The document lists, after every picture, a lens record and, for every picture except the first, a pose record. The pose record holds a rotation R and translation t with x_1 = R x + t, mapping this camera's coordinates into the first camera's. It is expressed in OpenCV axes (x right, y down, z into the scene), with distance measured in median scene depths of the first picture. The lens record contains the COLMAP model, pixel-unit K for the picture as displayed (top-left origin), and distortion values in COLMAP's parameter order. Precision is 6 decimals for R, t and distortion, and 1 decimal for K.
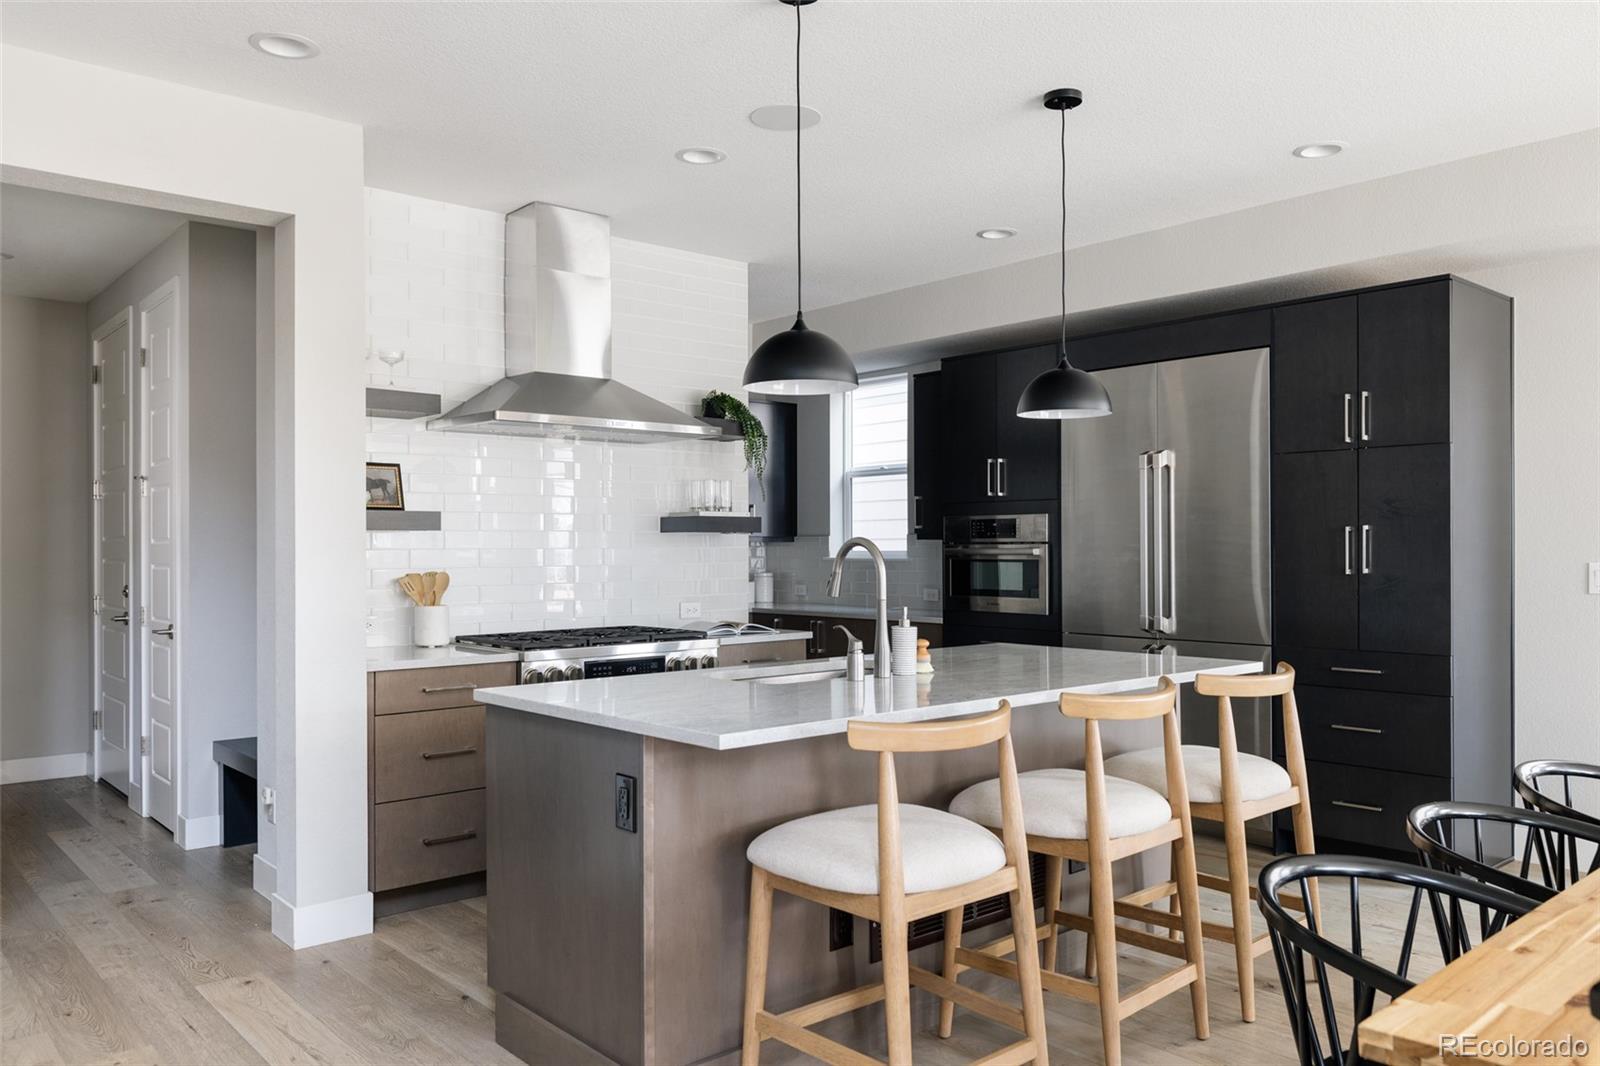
lens RADIAL K [[1166.6, 0, 800.0], [0, 1166.6, 533.0], [0, 0, 1]] dist [0.005534, 0.002818]
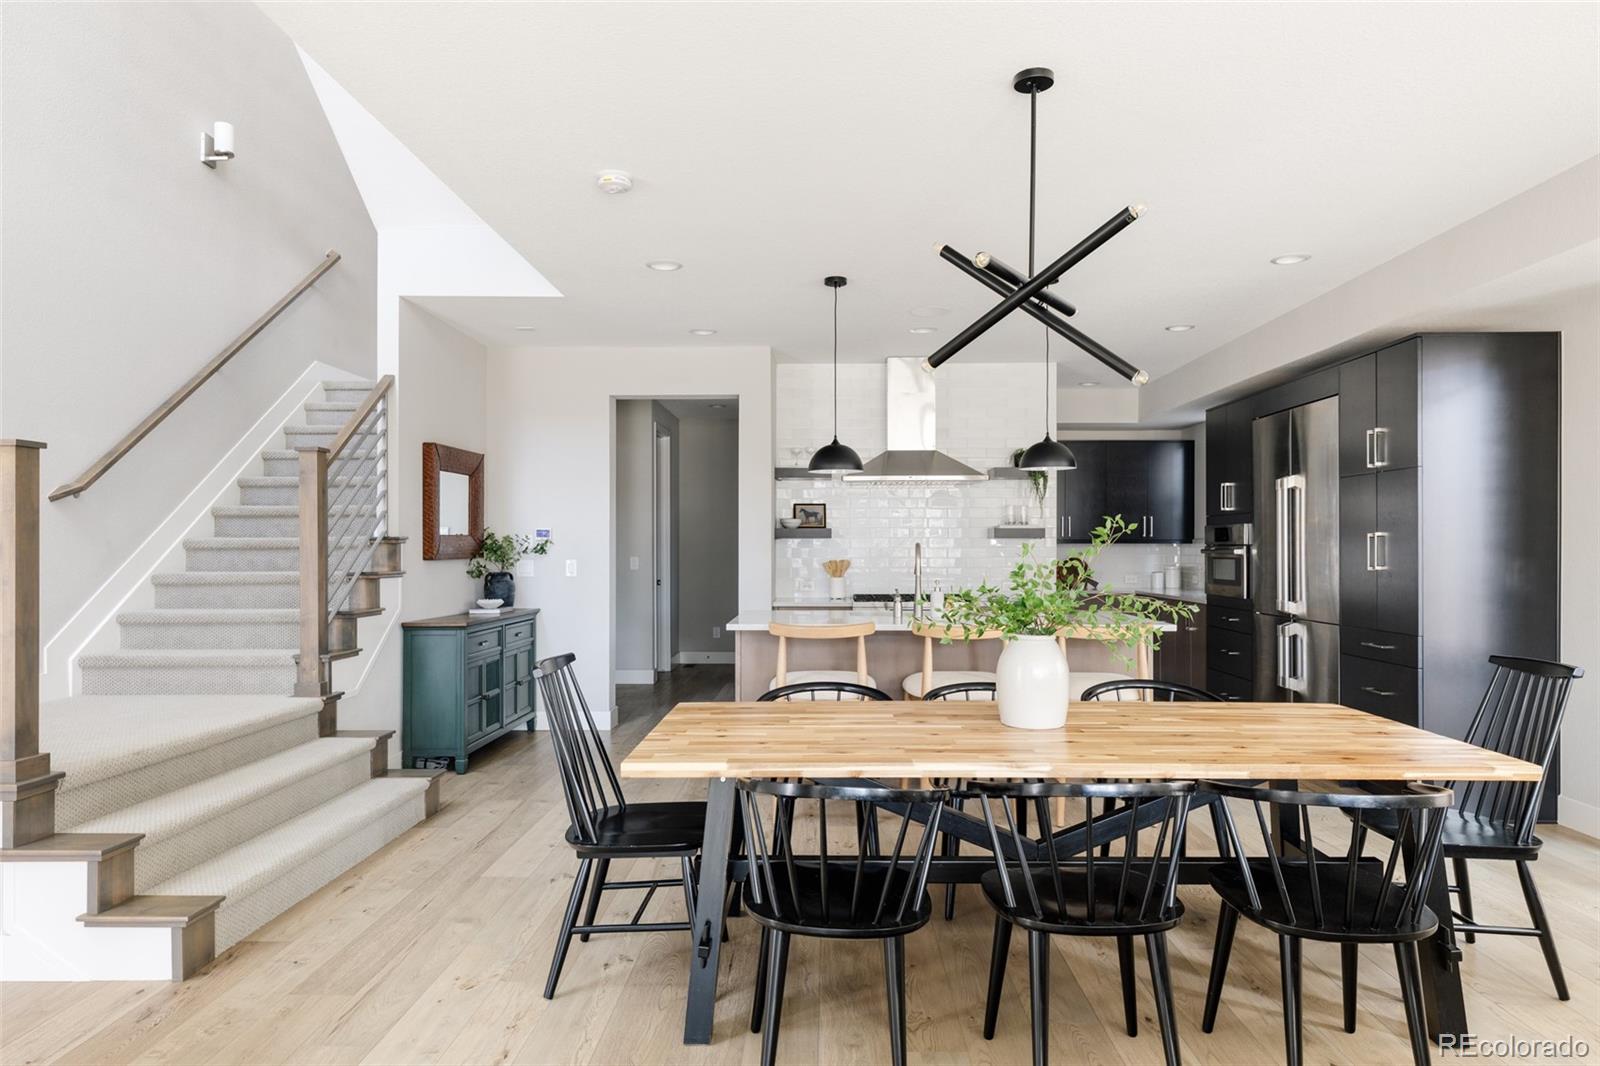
lens RADIAL K [[953.1, 0, 839.3], [0, 953.1, 538.7], [0, 0, 1]] dist [0.002810, 0.000383]
pose [[0.754931, -0.003231, -0.655796, 0.687800], [0.007643, 0.999963, 0.003871, -0.006775], [0.655759, -0.007935, 0.754928, -0.173854]]
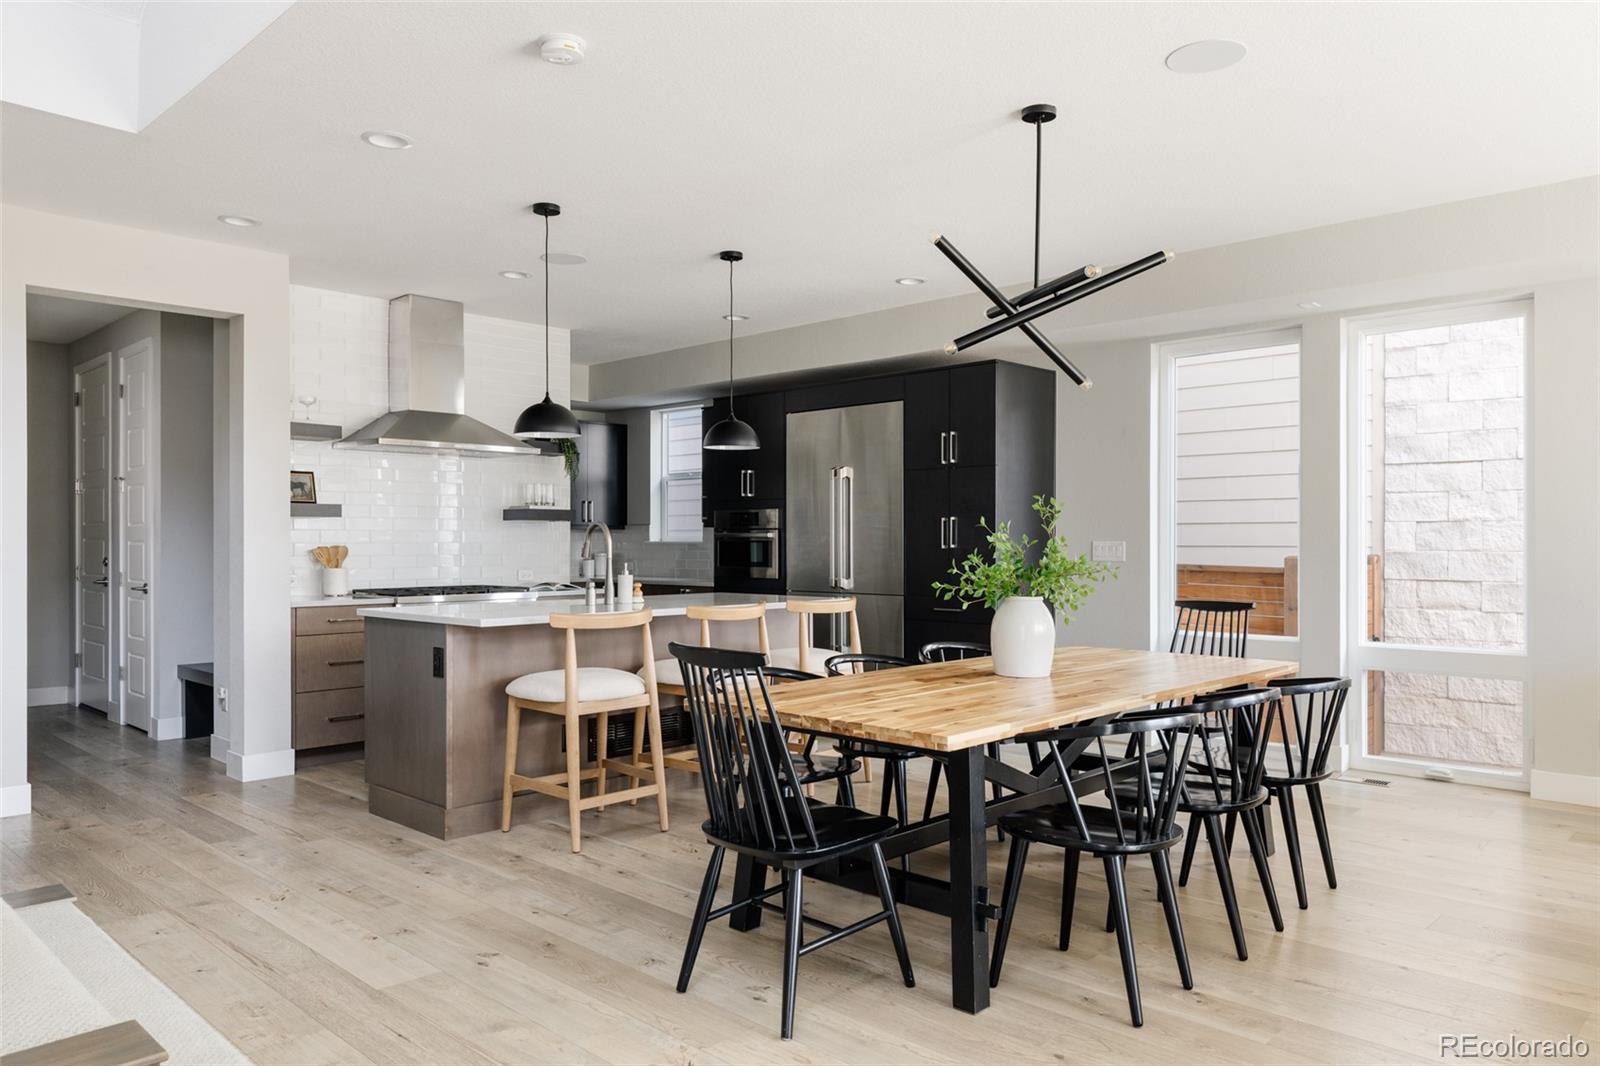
lens RADIAL K [[1076.1, 0, 800.0], [0, 1076.1, 533.0], [0, 0, 1]] dist [0.001643, -0.002097]
pose [[0.995868, 0.004141, 0.090720, 0.142986], [-0.004592, 0.999978, 0.004762, 0.008461], [-0.090698, -0.005159, 0.995865, -0.401238]]
